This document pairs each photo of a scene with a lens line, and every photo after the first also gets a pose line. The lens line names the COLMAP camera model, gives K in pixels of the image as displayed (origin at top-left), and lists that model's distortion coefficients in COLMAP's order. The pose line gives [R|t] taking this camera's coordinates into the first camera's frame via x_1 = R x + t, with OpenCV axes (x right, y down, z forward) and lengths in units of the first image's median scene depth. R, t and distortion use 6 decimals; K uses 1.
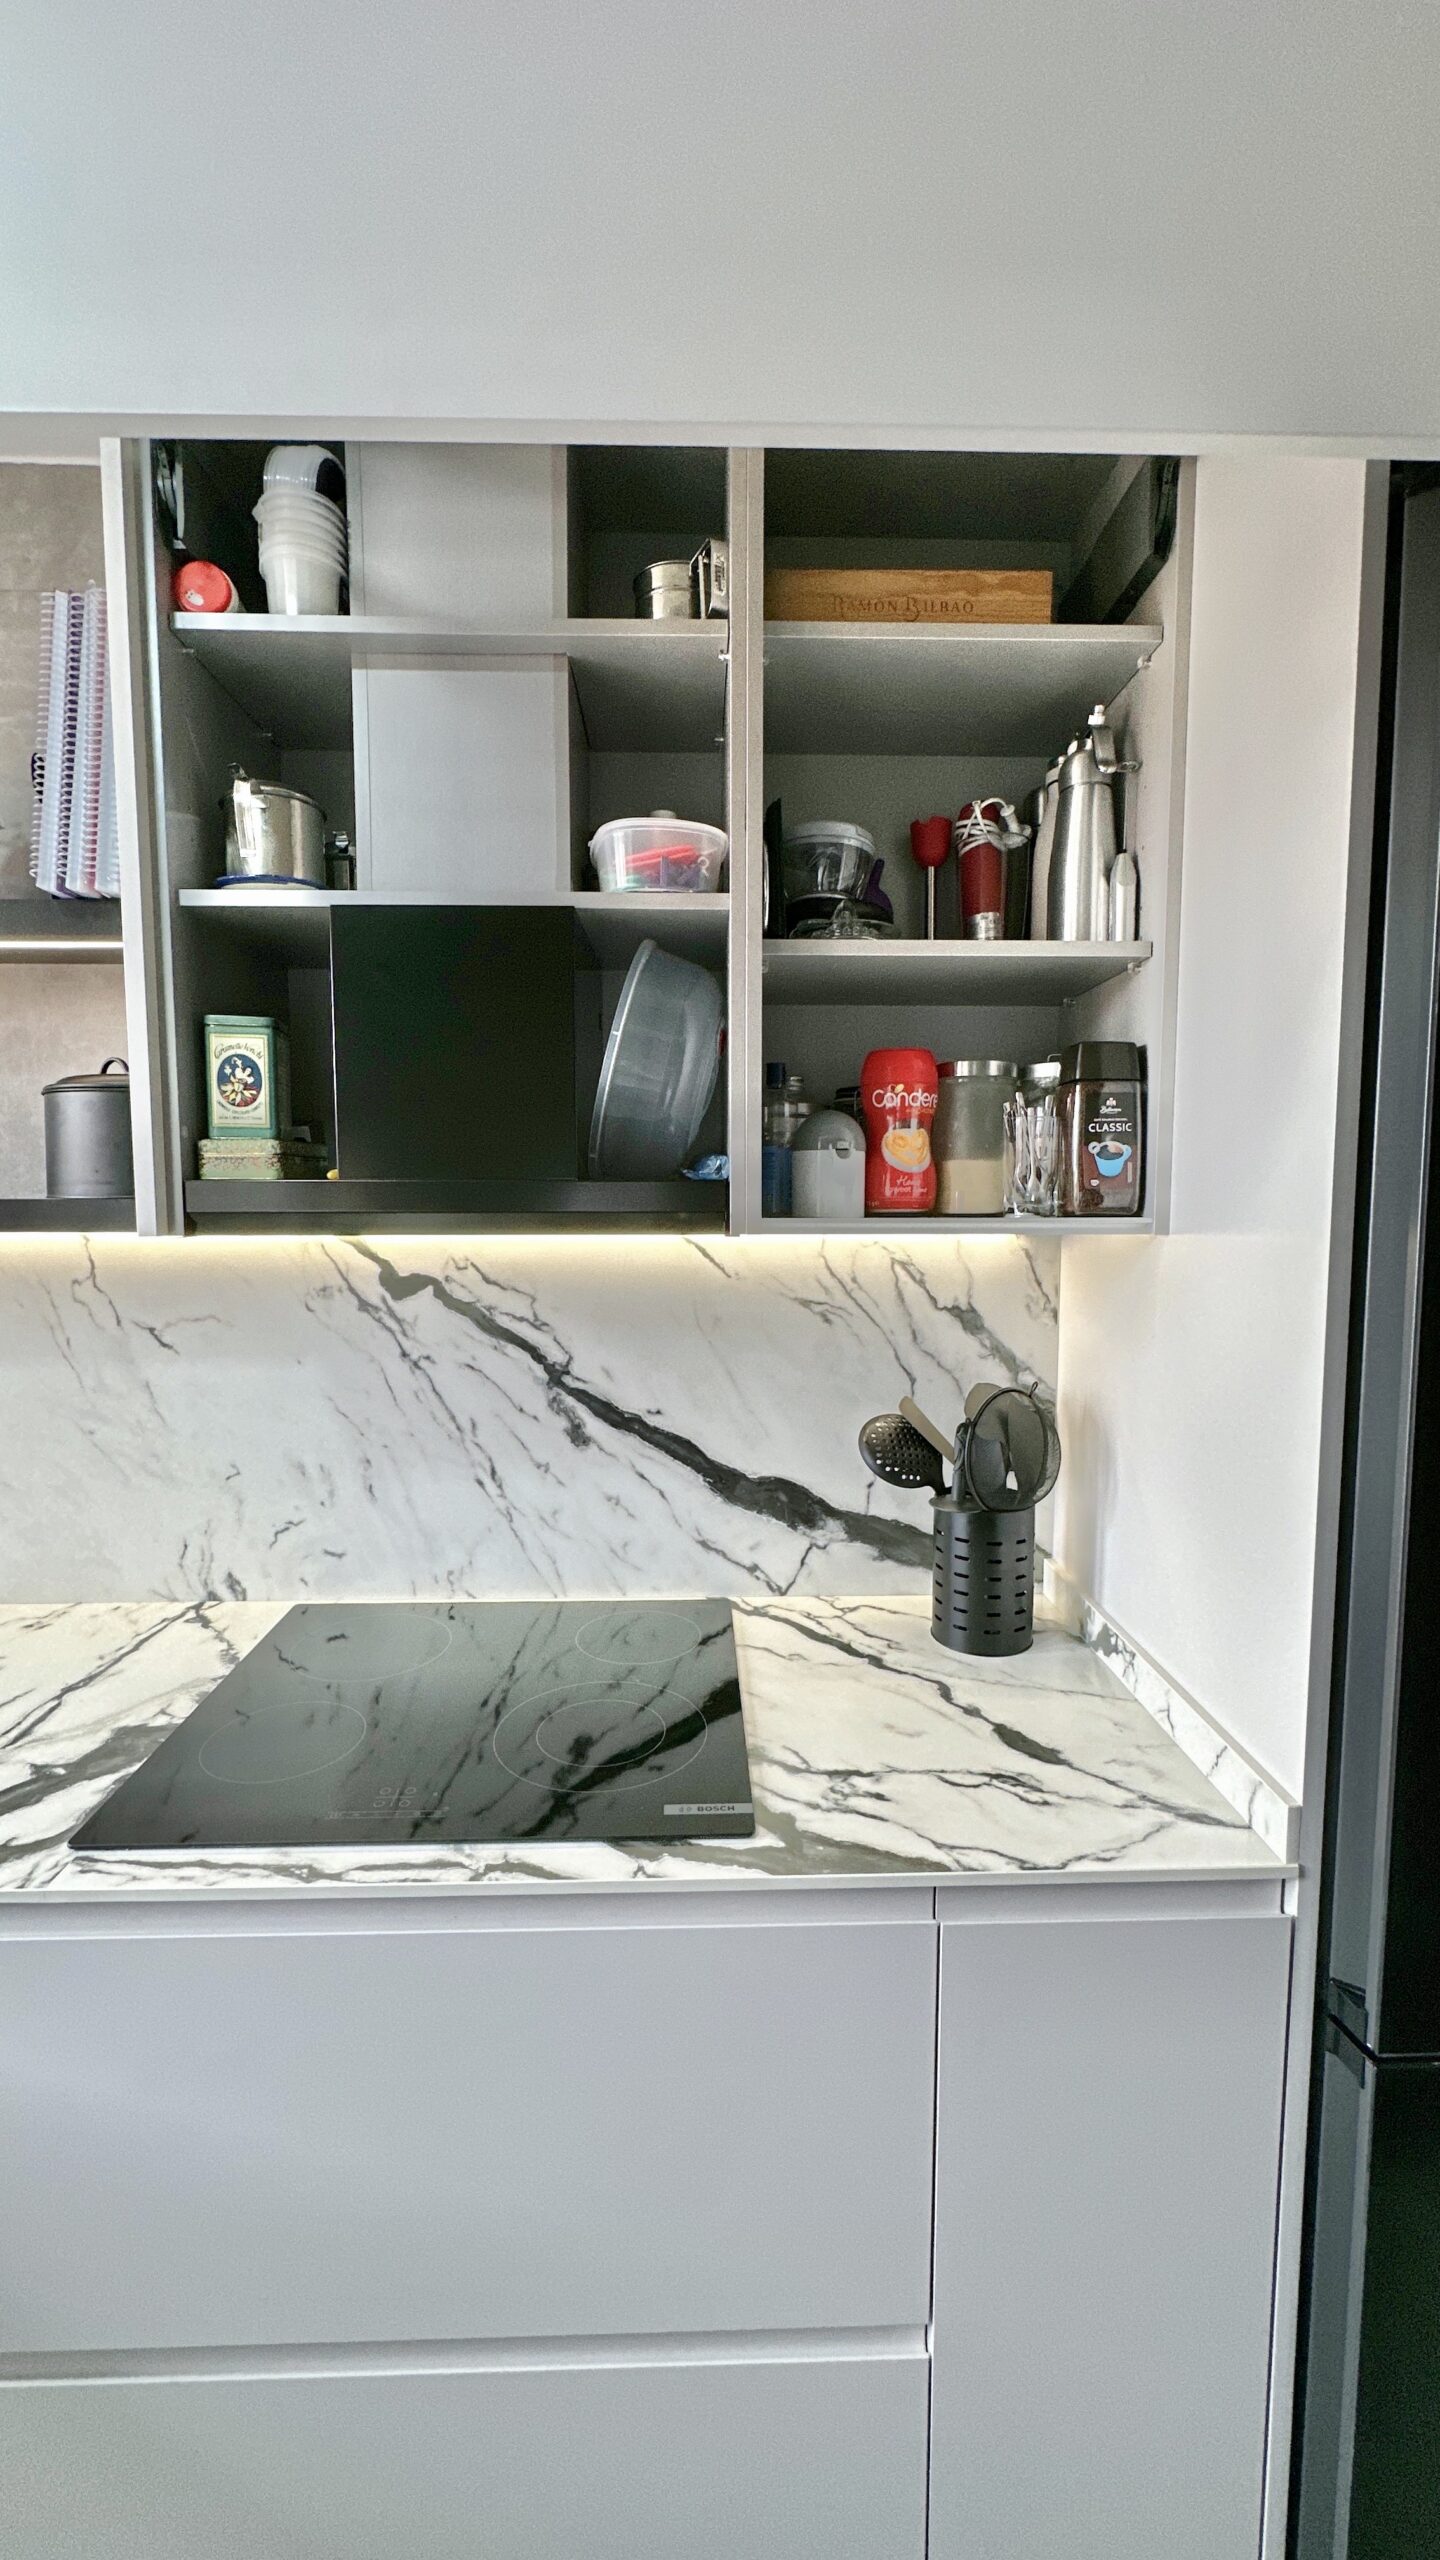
lens RADIAL K [[1026.2, 0, 720.0], [0, 1026.2, 1280.0], [0, 0, 1]] dist [-0.001801, 0.000368]
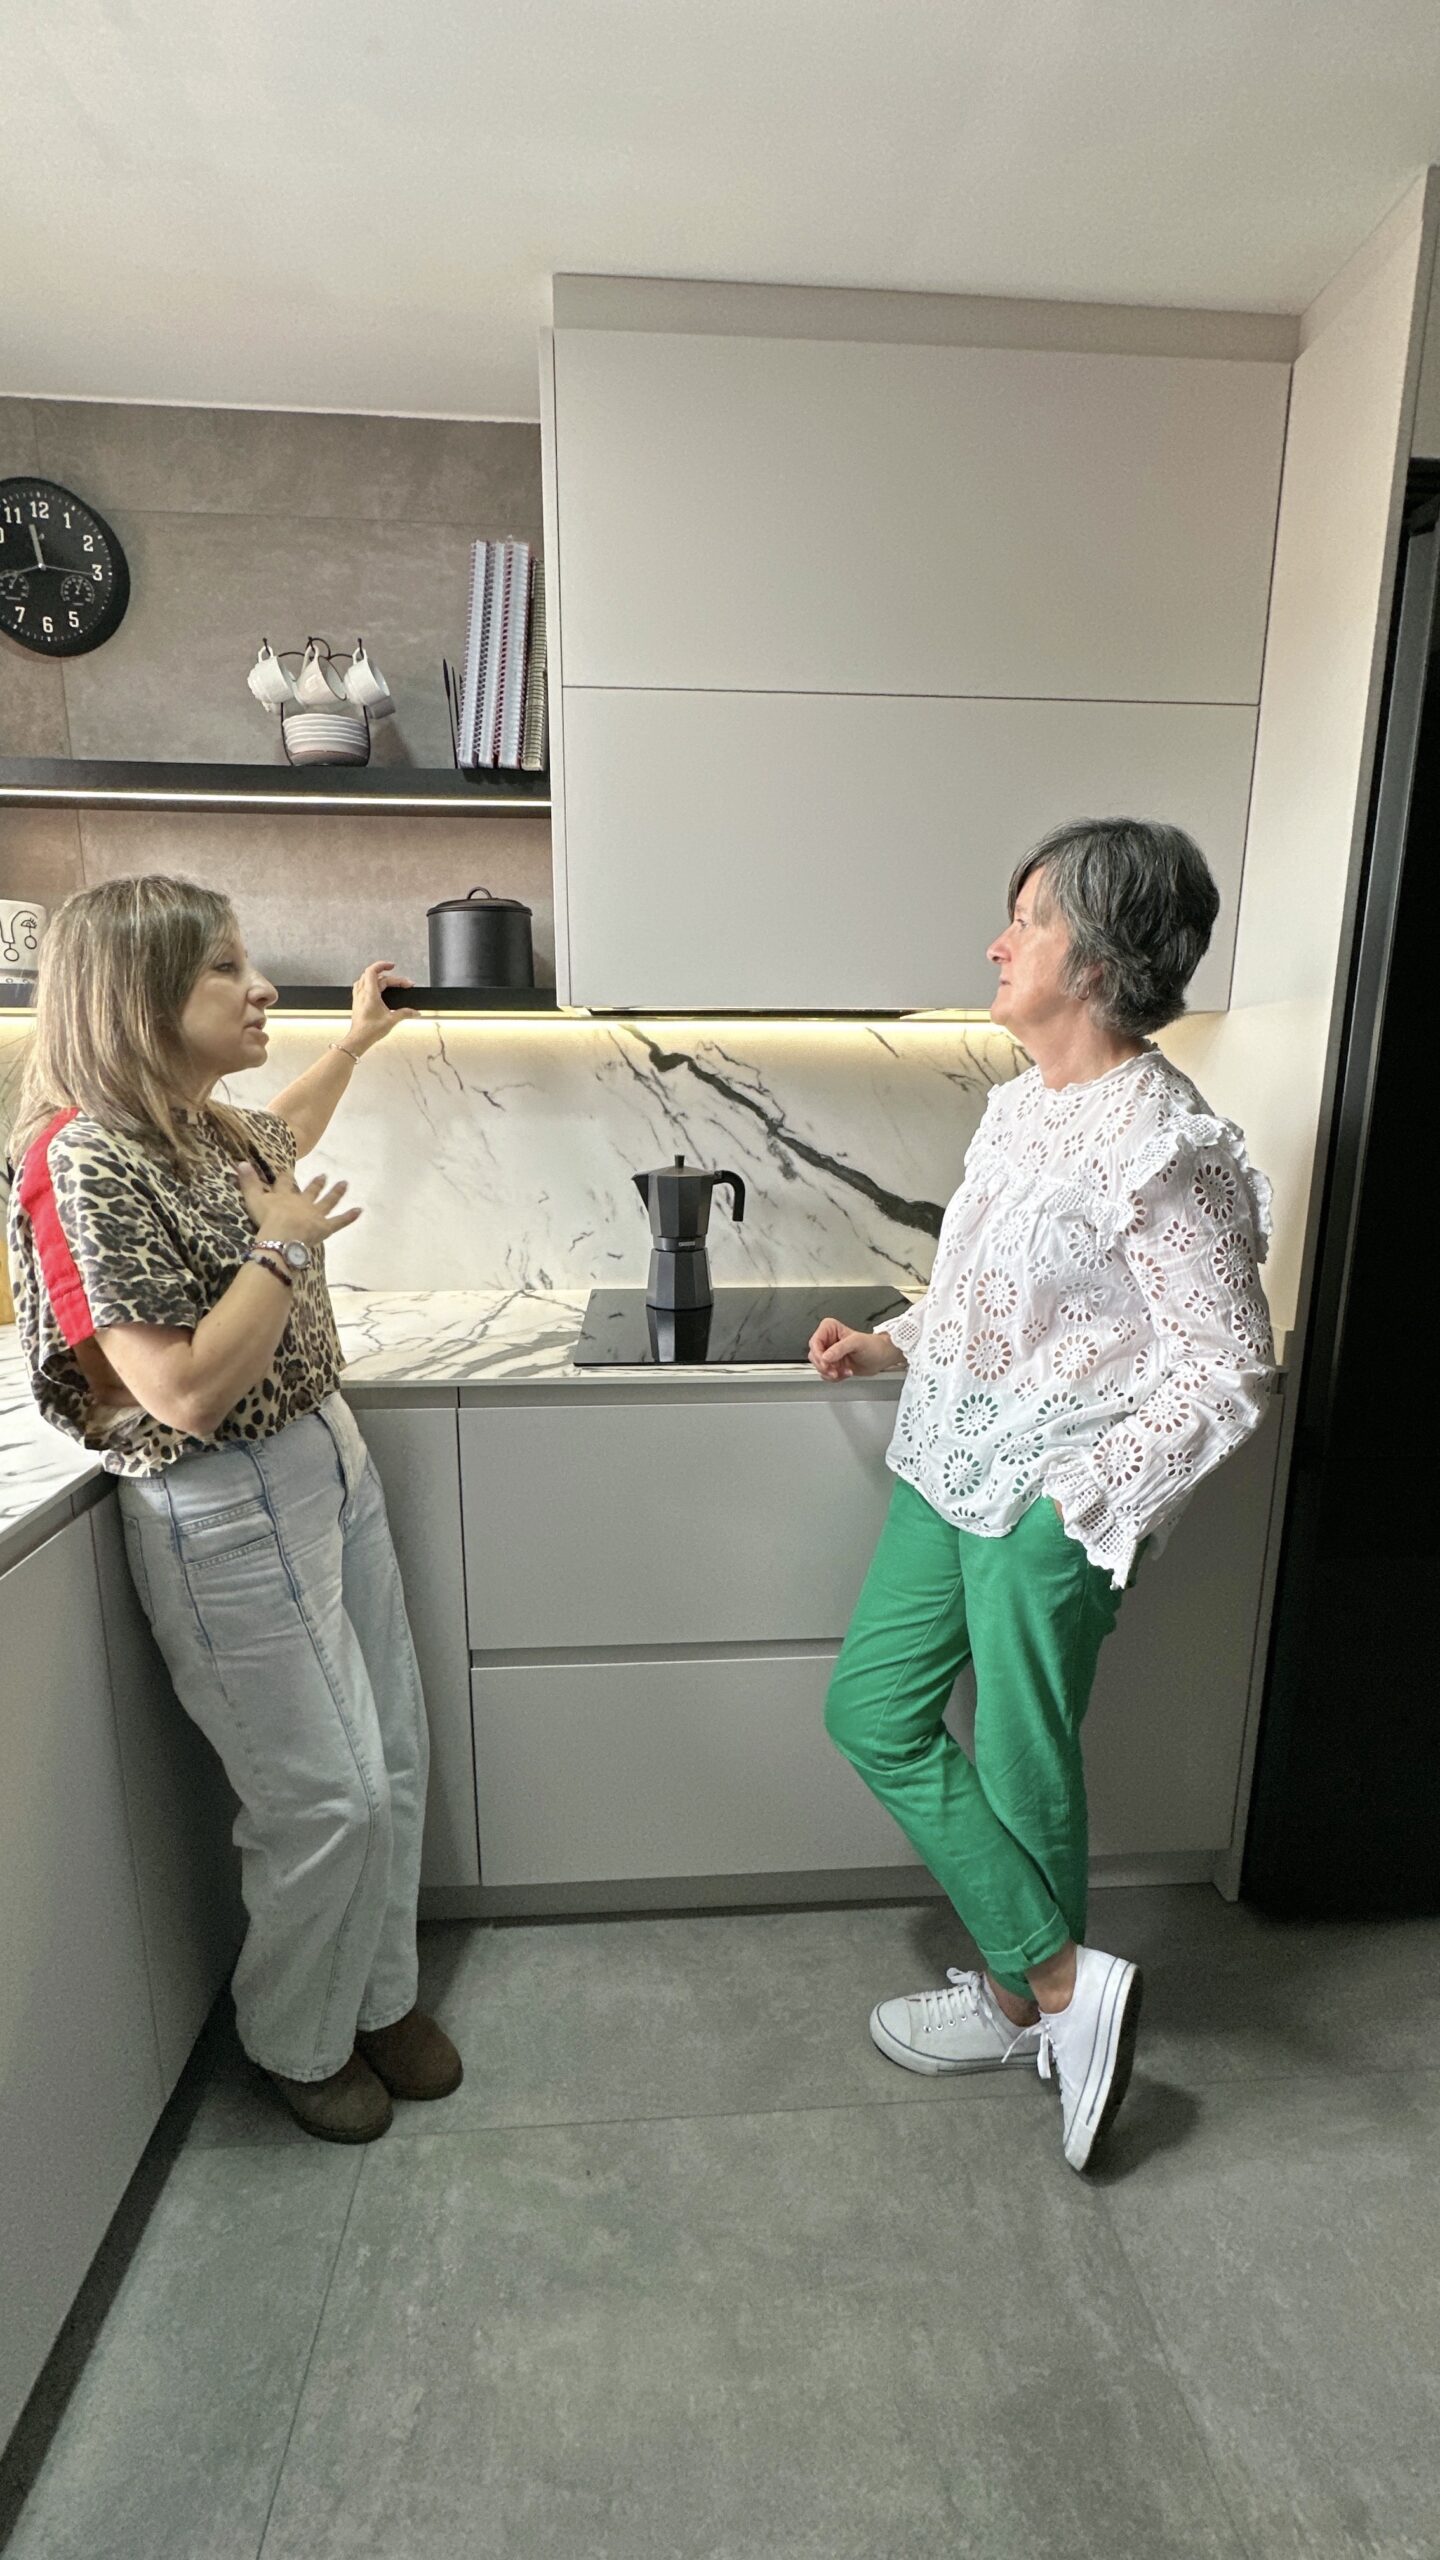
lens RADIAL K [[1026.2, 0, 720.0], [0, 1026.2, 1280.0], [0, 0, 1]] dist [-0.001801, 0.000368]
pose [[0.999155, -0.003989, 0.040911, -0.309904], [-0.000755, 0.993332, 0.115291, 0.146694], [-0.041098, -0.115224, 0.992489, -0.441259]]
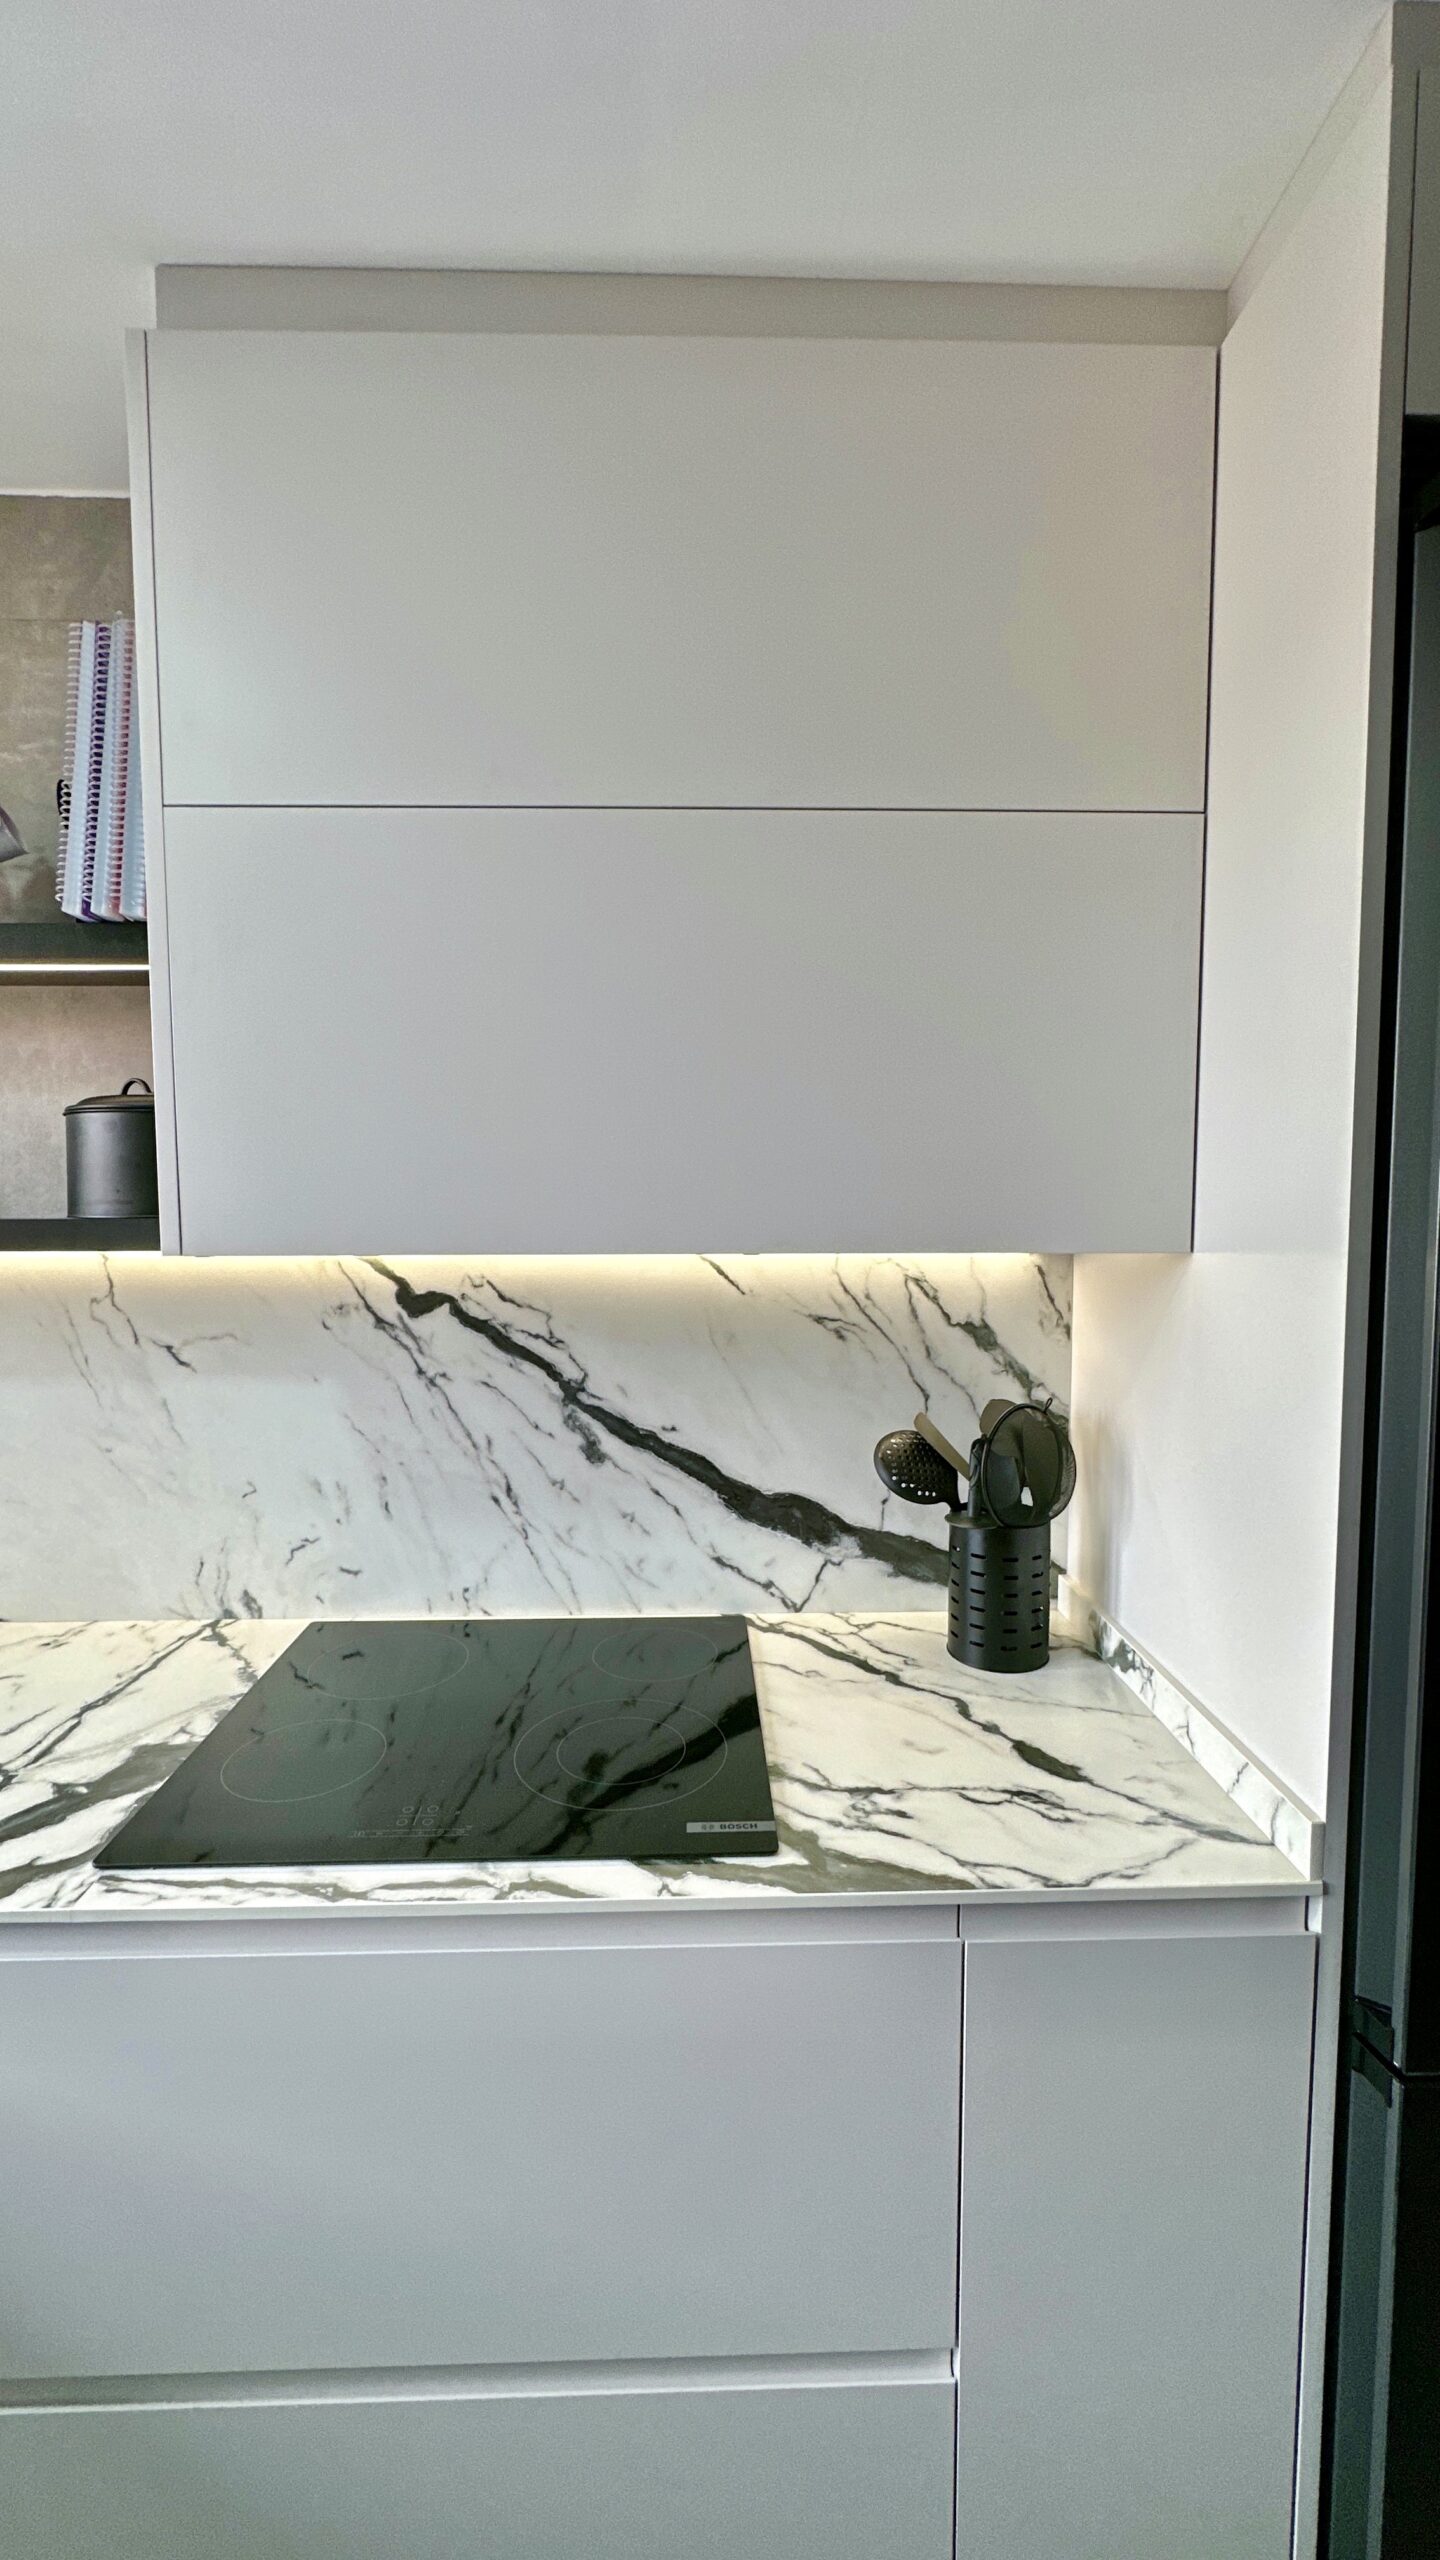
lens RADIAL K [[1026.2, 0, 720.0], [0, 1026.2, 1280.0], [0, 0, 1]] dist [-0.001801, 0.000368]
pose [[0.999997, -0.002401, -0.000865, -0.013993], [0.002388, 0.999900, -0.013954, -0.002861], [0.000898, 0.013952, 0.999902, -0.006110]]
